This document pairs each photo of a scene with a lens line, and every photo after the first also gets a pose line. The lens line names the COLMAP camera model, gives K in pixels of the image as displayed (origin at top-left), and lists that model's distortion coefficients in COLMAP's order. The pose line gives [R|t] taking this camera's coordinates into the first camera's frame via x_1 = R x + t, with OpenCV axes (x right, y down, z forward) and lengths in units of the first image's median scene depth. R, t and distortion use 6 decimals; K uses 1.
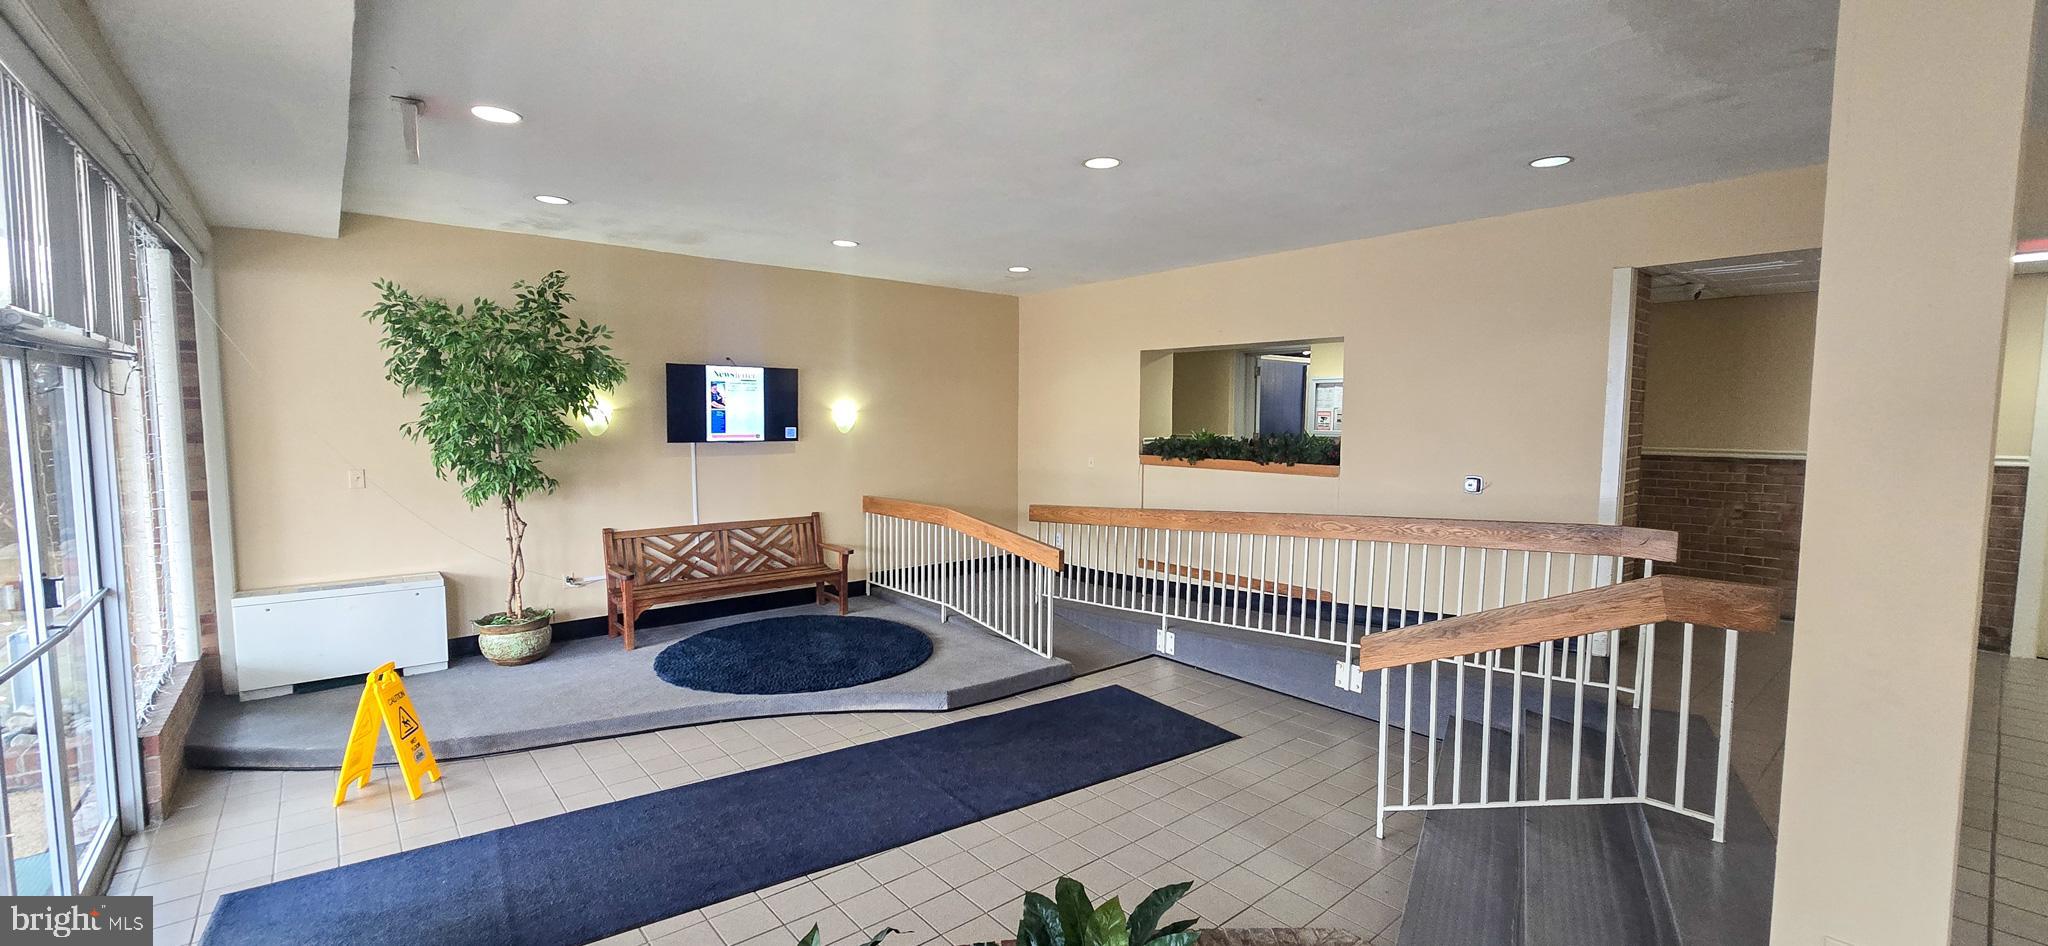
lens RADIAL K [[839.7, 0, 1036.4], [0, 839.7, 482.8], [0, 0, 1]] dist [-0.002062, -0.000311]
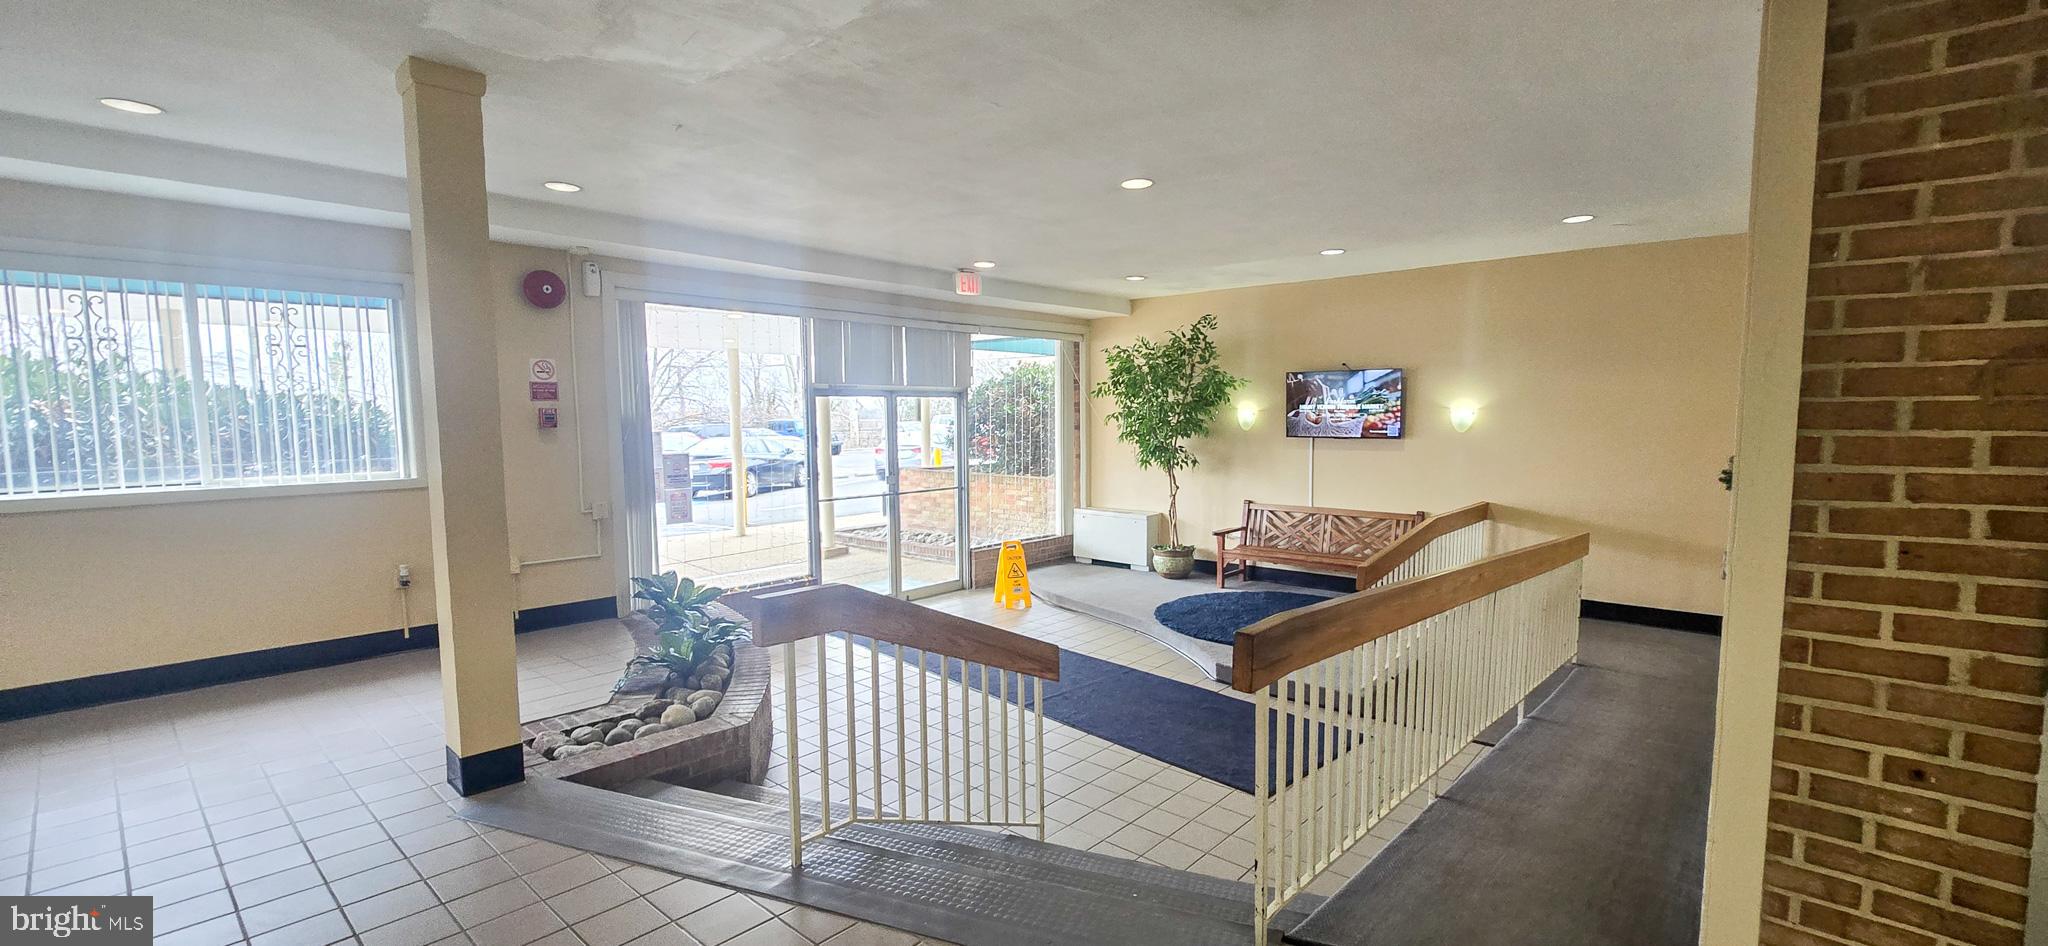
lens RADIAL K [[839.7, 0, 1036.4], [0, 839.7, 482.8], [0, 0, 1]] dist [-0.002062, -0.000311]
pose [[0.142814, 0.080344, -0.986483, 0.850174], [-0.070823, 0.994974, 0.070782, -0.048556], [0.987212, 0.059757, 0.147786, 0.523481]]
